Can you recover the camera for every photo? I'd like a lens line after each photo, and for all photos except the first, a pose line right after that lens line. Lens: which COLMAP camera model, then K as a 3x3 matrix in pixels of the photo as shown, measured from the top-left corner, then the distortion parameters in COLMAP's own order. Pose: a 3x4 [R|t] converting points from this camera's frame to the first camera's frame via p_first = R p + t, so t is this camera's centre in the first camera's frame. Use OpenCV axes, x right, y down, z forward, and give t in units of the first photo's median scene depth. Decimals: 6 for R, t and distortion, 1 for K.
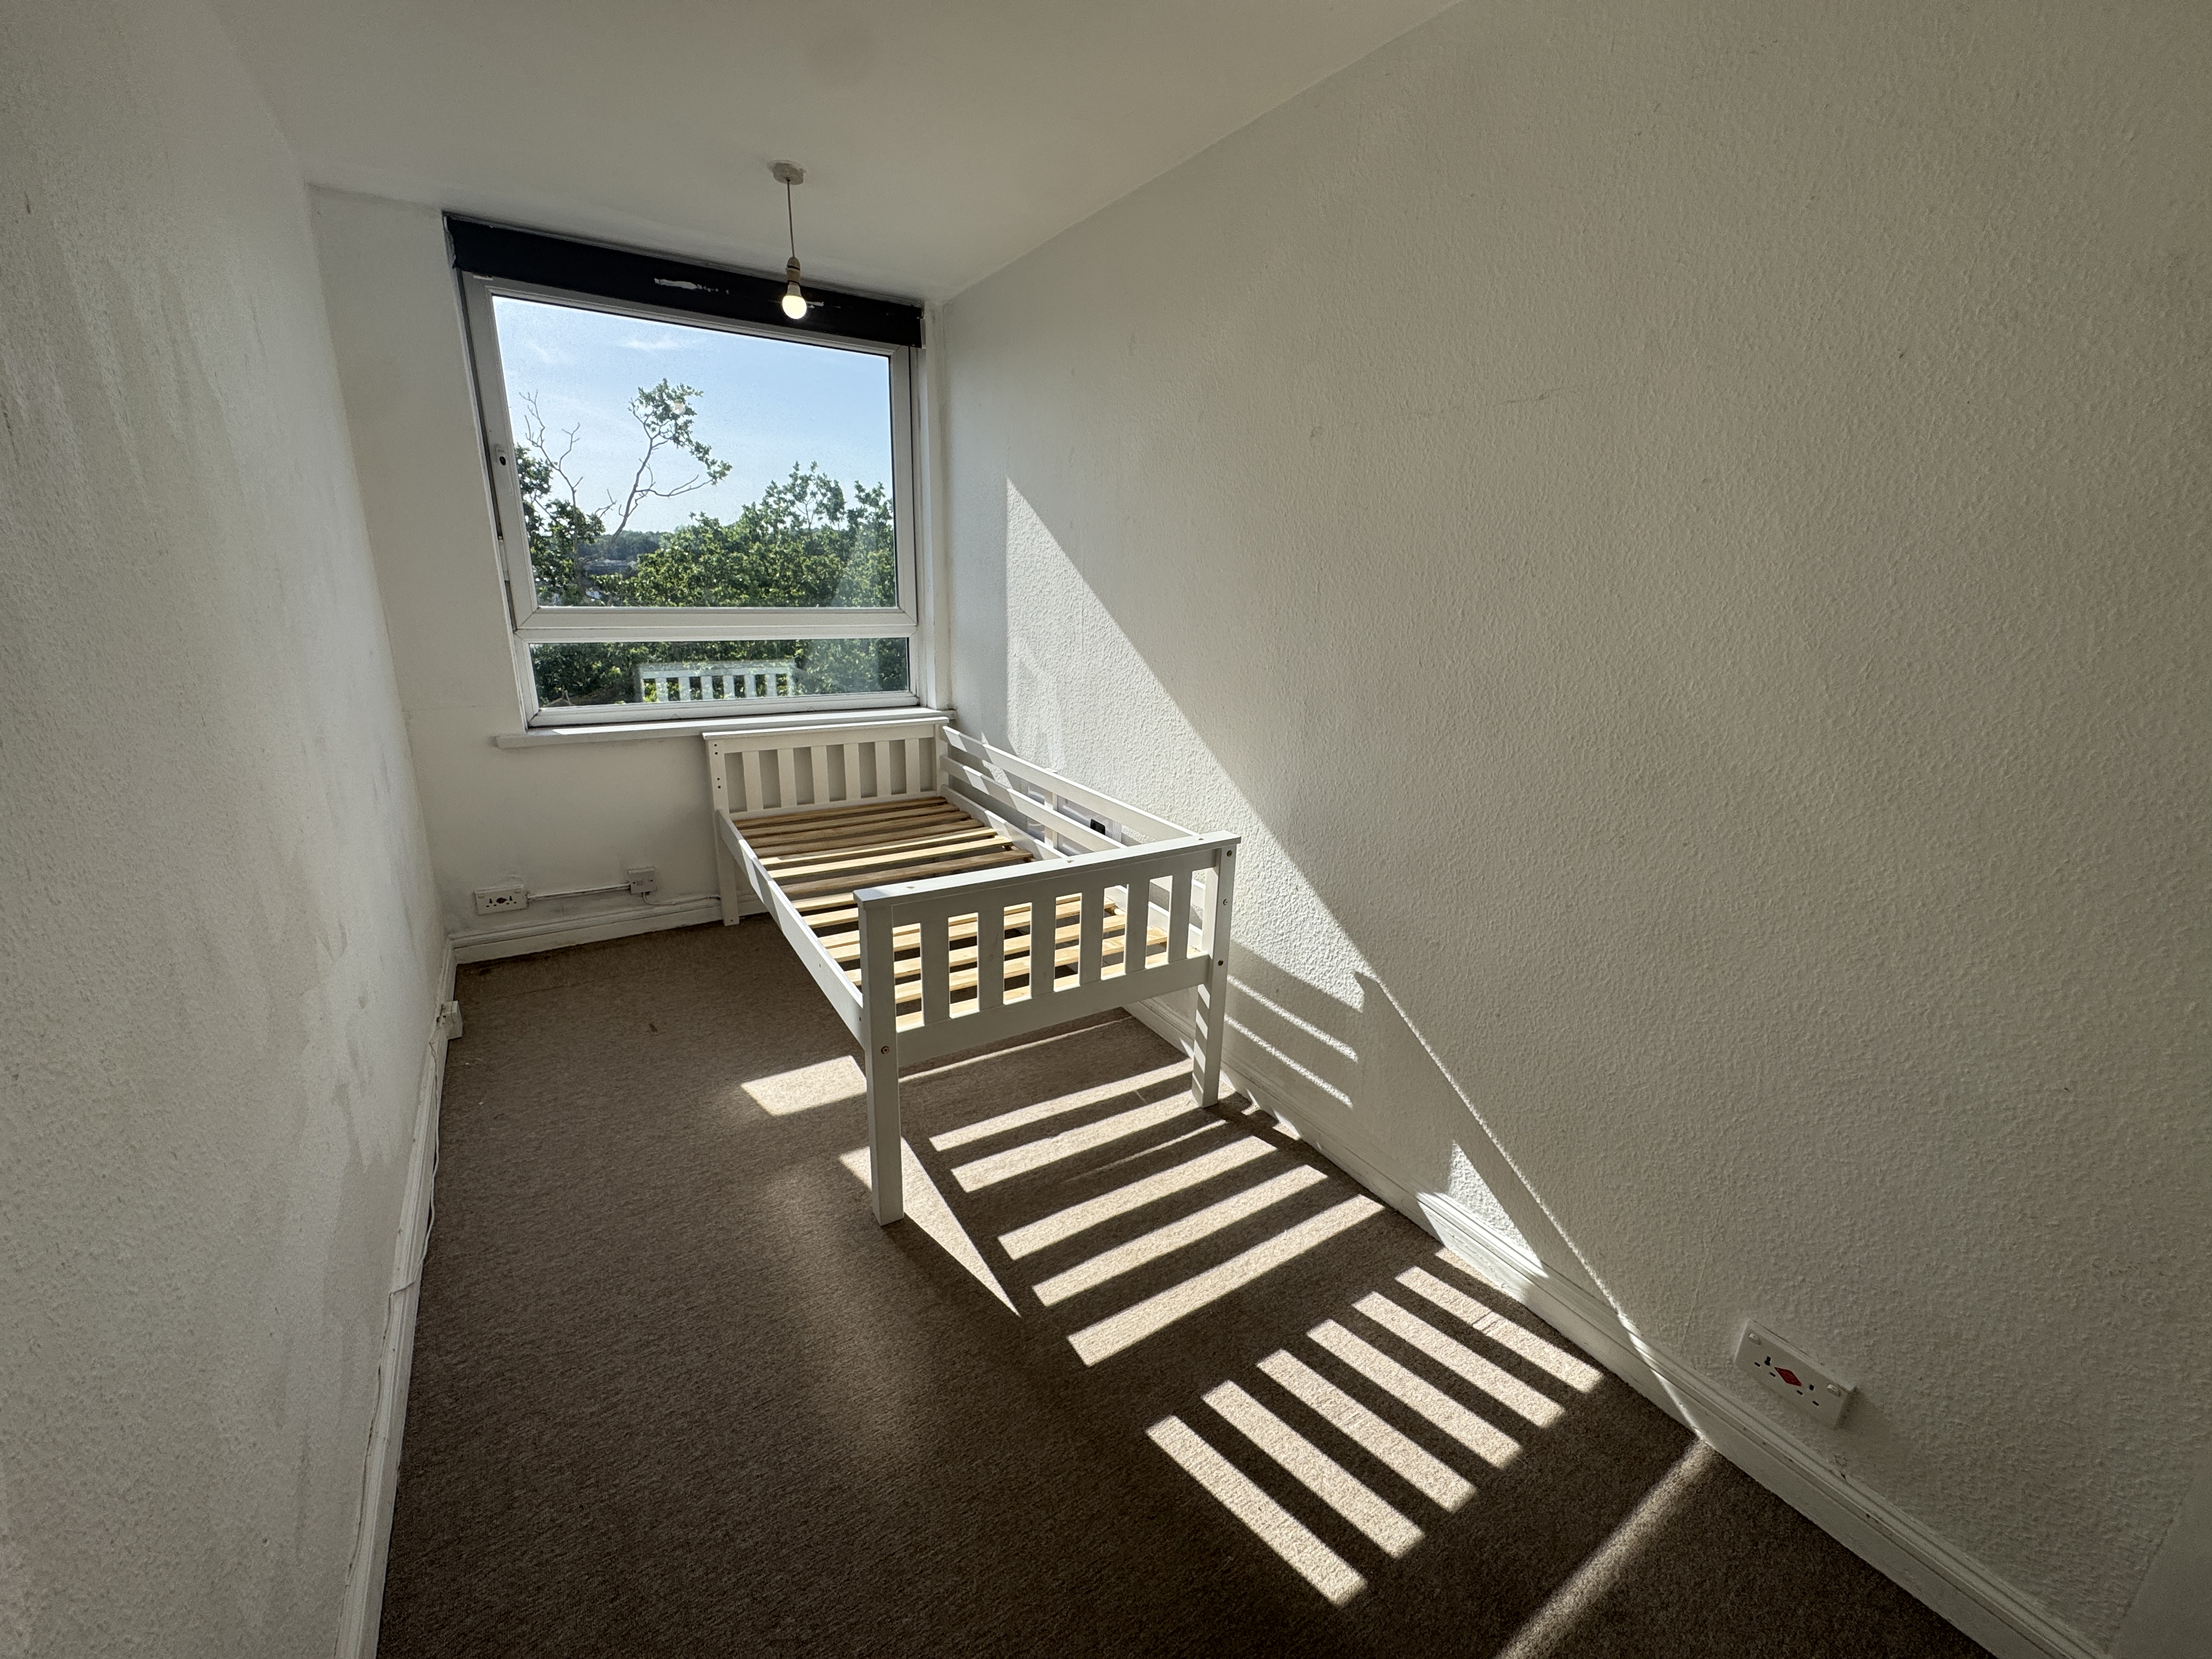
lens RADIAL K [[885.7, 0, 1106.0], [0, 885.7, 829.5], [0, 0, 1]] dist [-0.001536, -0.000162]
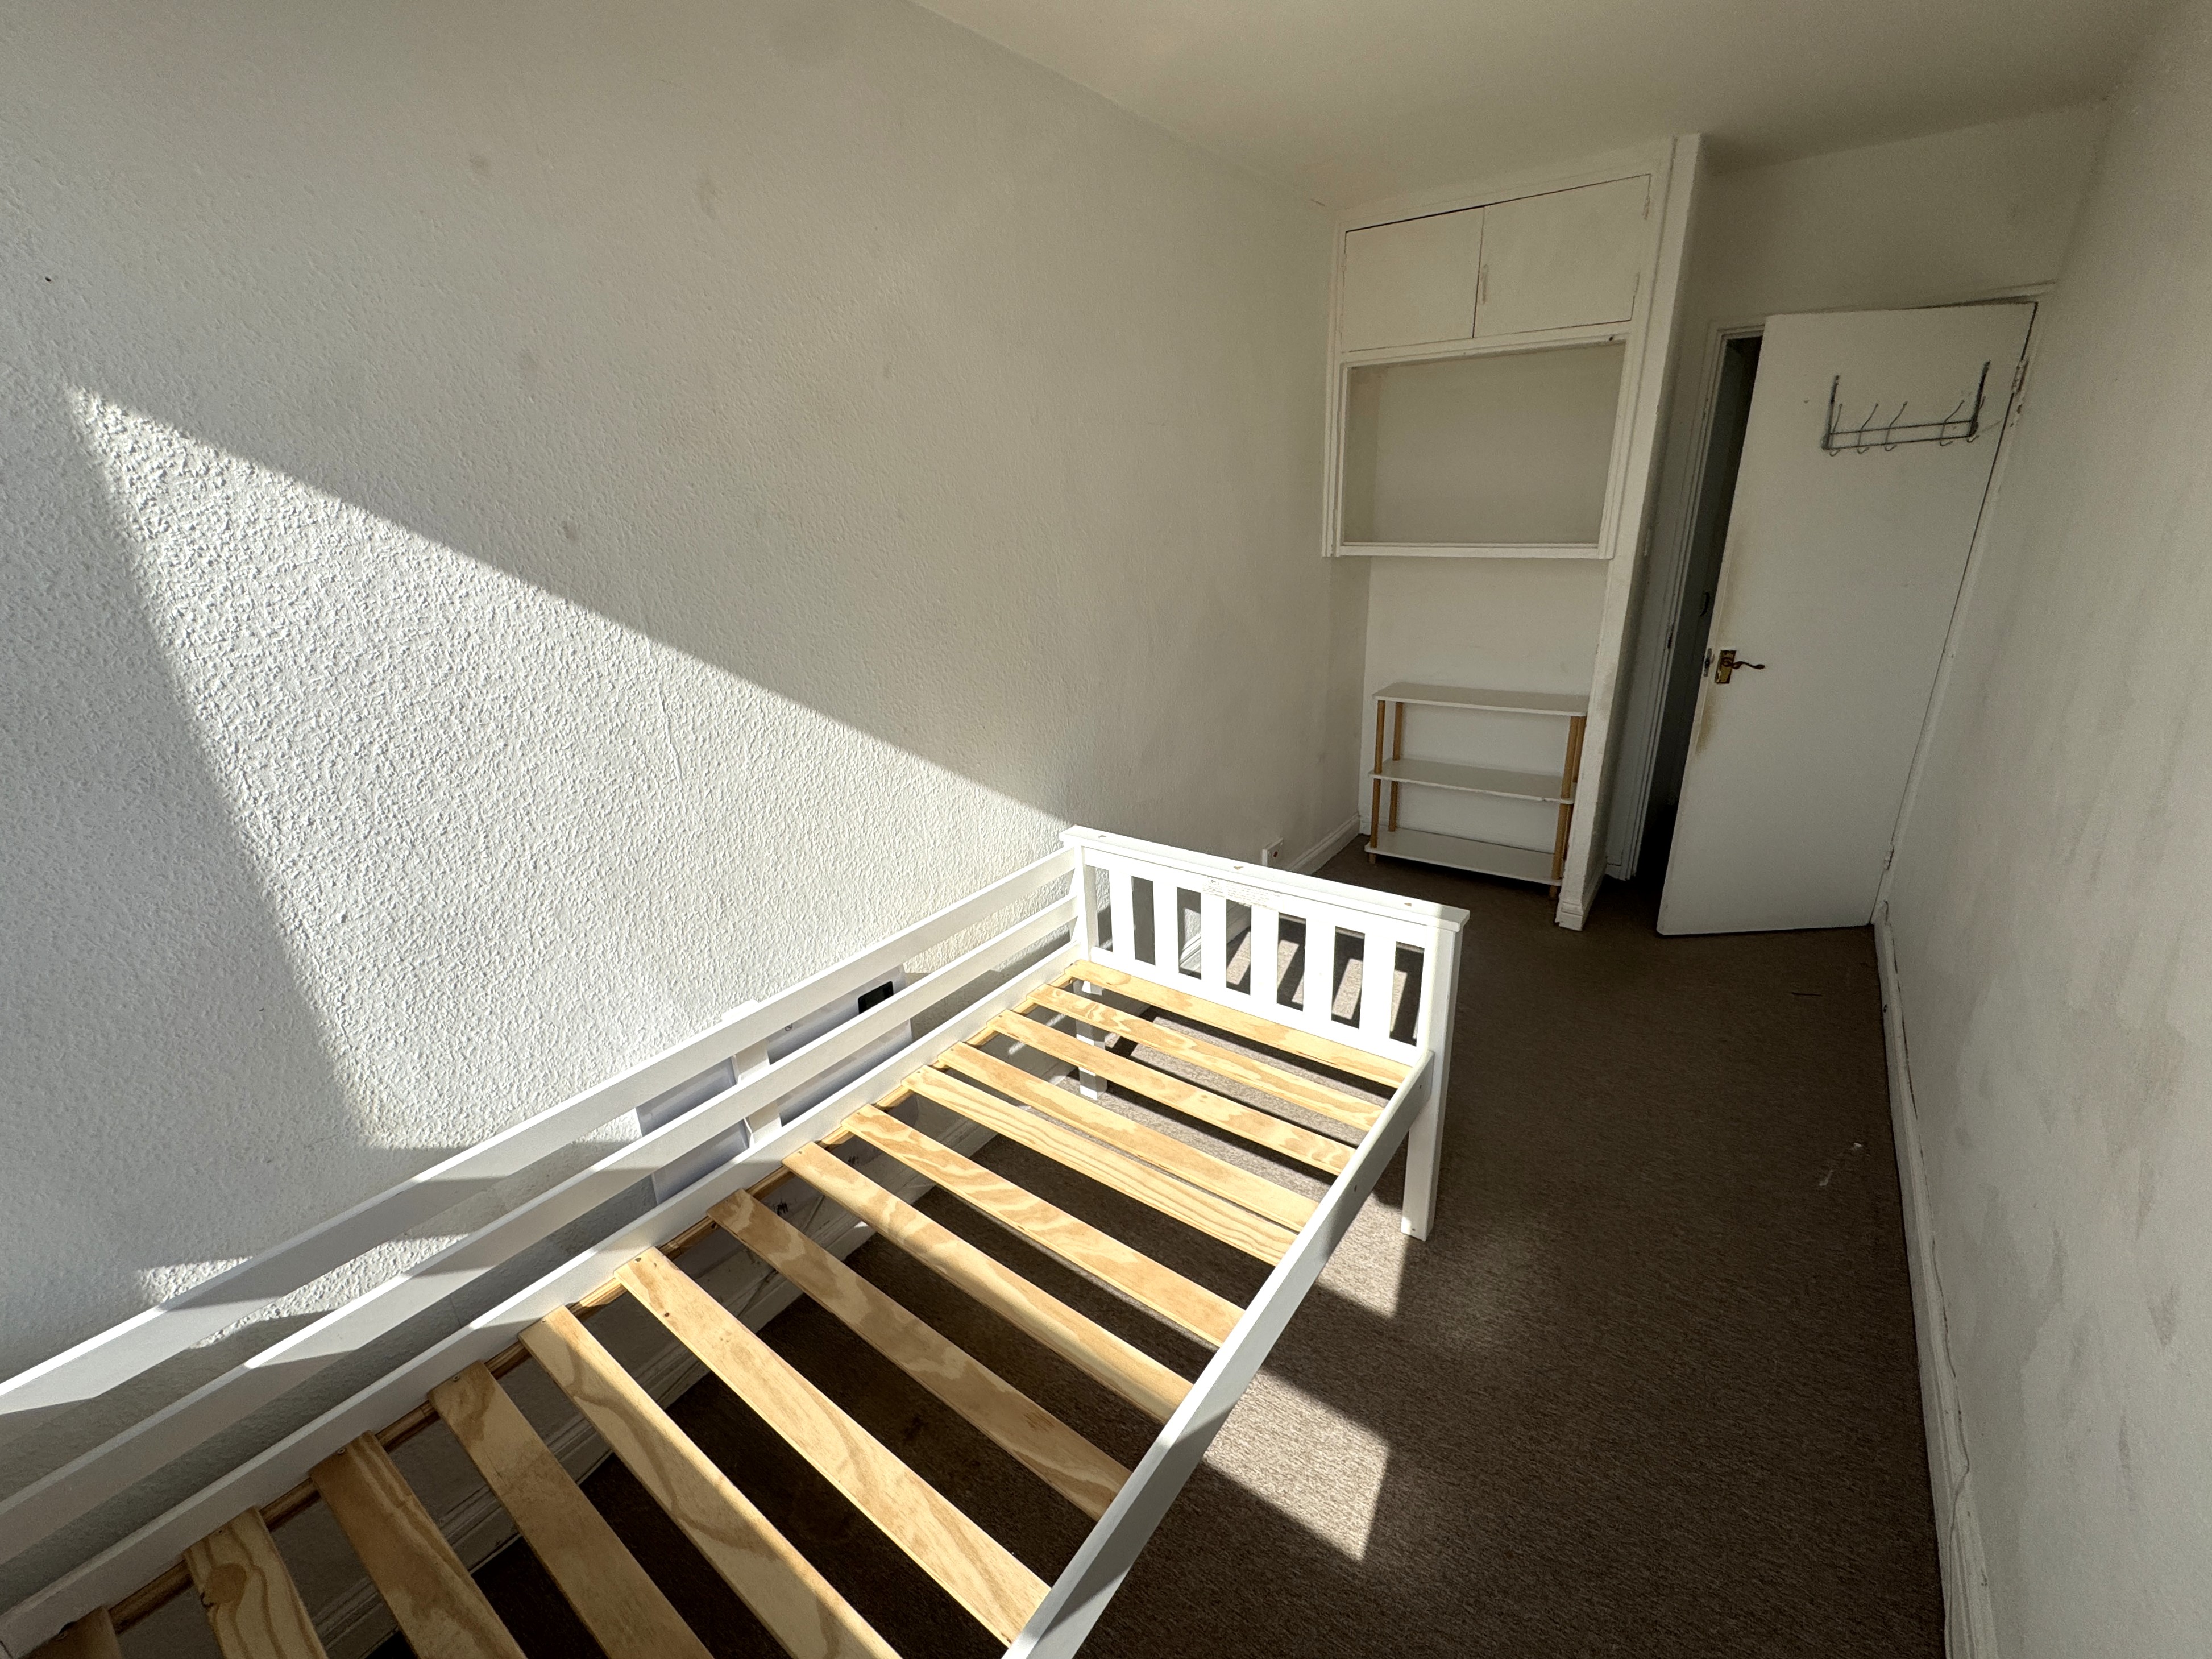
lens RADIAL K [[915.2, 0, 1106.0], [0, 915.2, 829.5], [0, 0, 1]] dist [-0.002344, -0.000338]
pose [[-0.365625, -0.340022, 0.866431, -0.611042], [0.295941, 0.840107, 0.454575, -0.360819], [-0.882461, 0.422617, -0.206538, 0.954853]]
